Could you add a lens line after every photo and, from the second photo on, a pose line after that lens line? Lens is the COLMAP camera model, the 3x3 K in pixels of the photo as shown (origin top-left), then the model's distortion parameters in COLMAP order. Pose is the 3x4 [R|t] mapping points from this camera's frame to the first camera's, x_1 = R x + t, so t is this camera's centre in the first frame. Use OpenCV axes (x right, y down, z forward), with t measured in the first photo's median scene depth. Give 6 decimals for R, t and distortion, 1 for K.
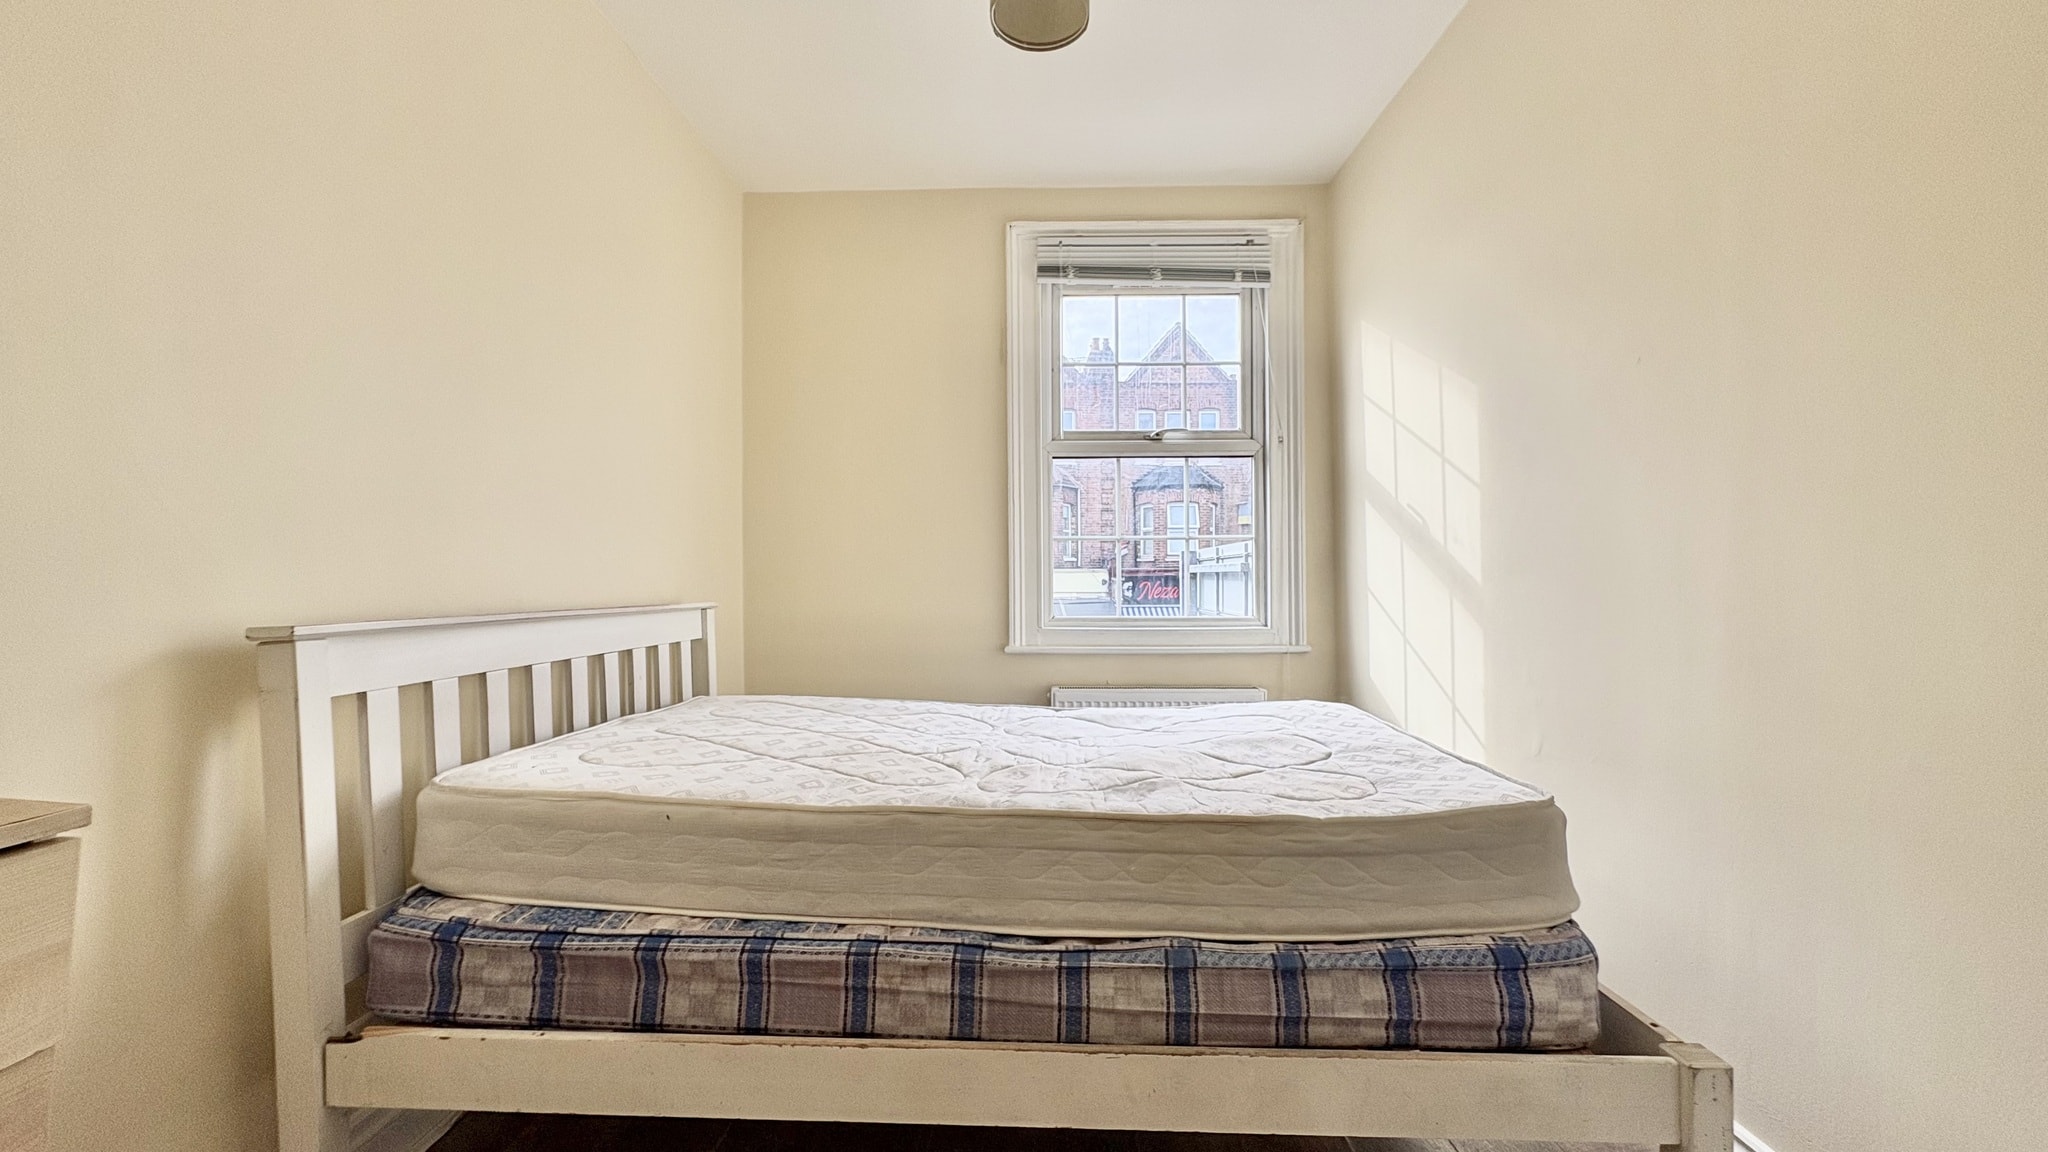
lens RADIAL K [[843.9, 0, 1023.8], [0, 843.9, 588.5], [0, 0, 1]] dist [0.000042, 0.000831]
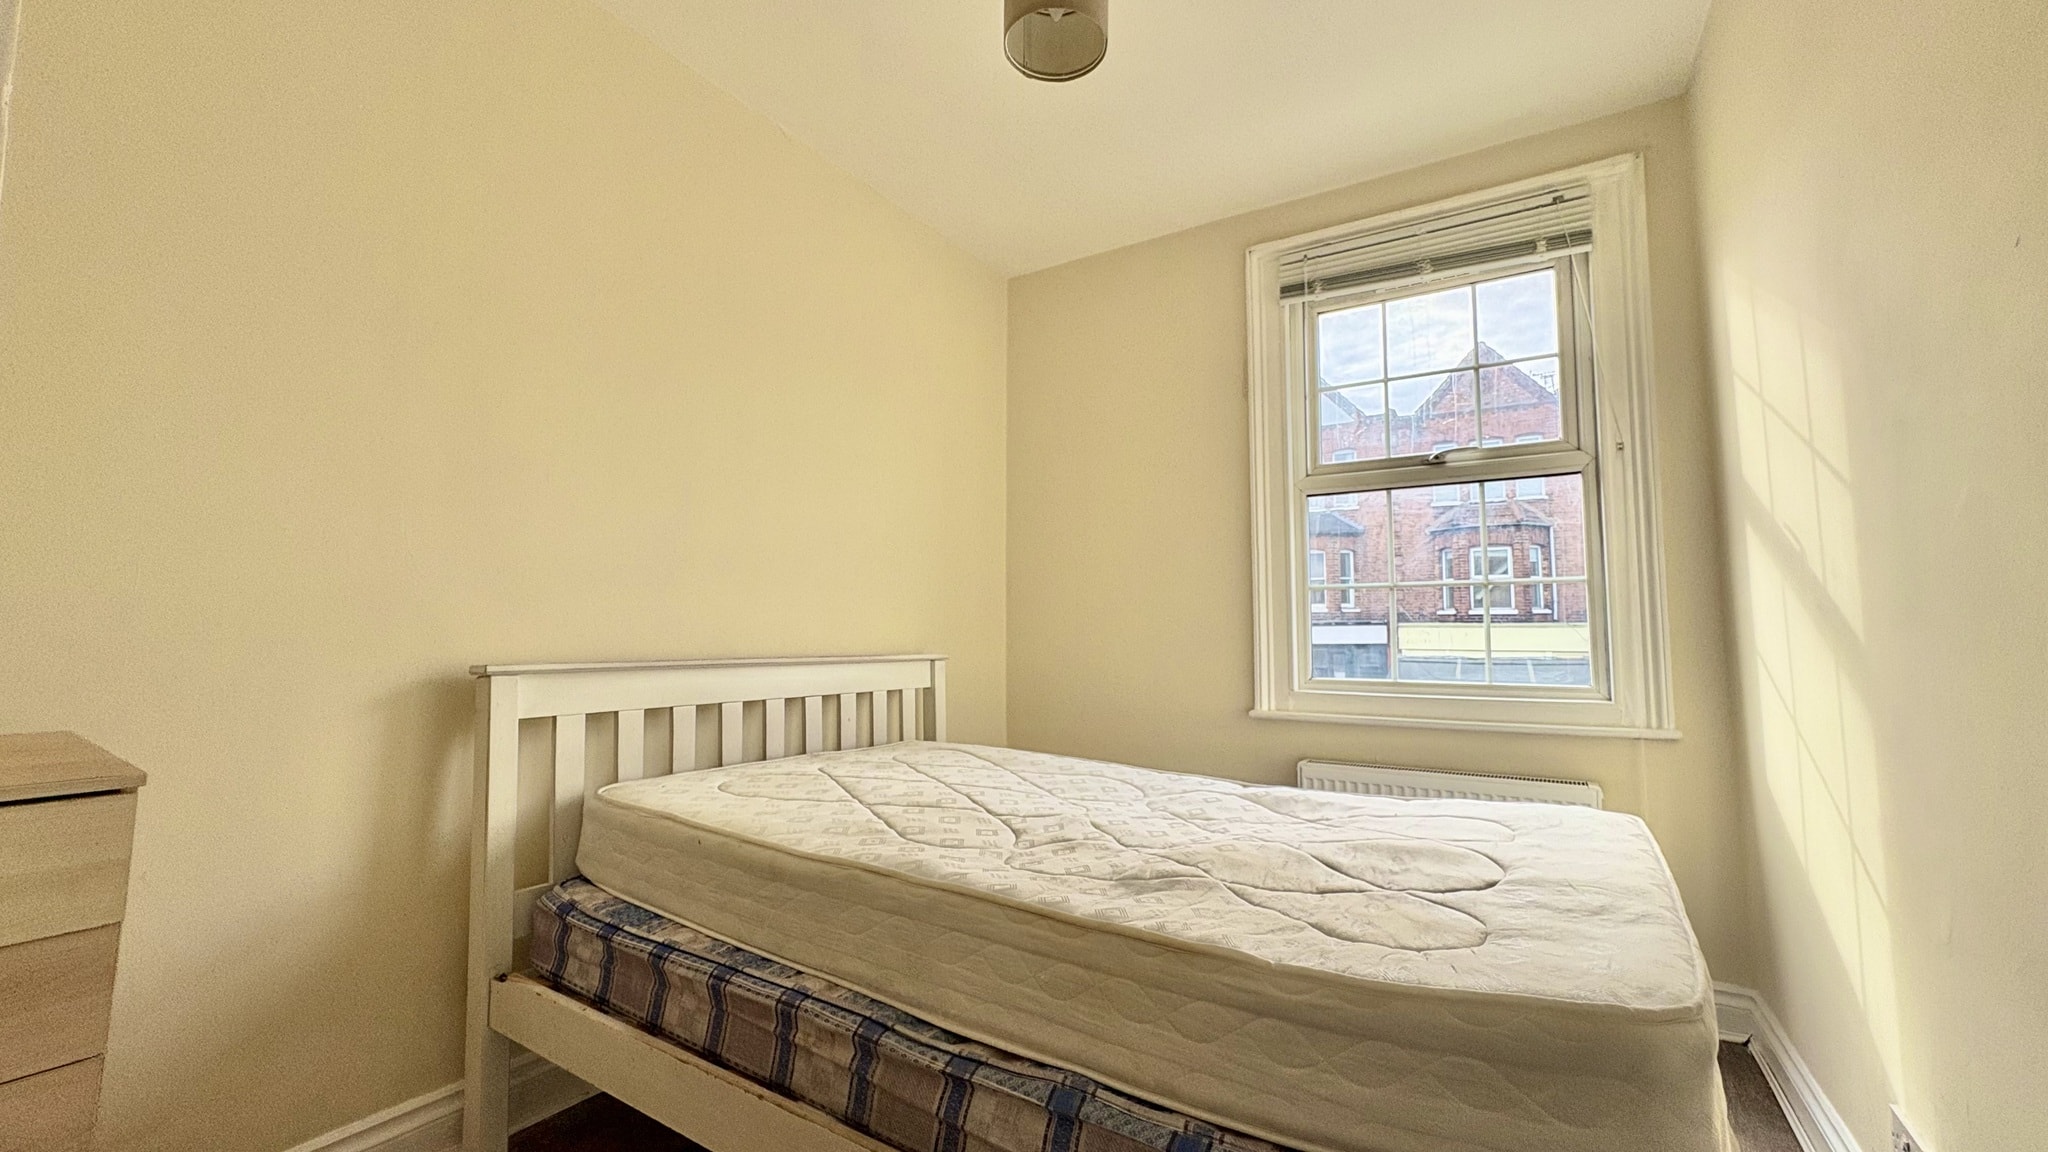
lens RADIAL K [[843.9, 0, 1022.1], [0, 843.9, 580.6], [0, 0, 1]] dist [0.000042, 0.000831]
pose [[0.849658, -0.029597, -0.526503, 0.557004], [-0.009725, 0.997374, -0.071761, -0.002945], [0.527245, 0.066092, 0.847139, 0.241966]]
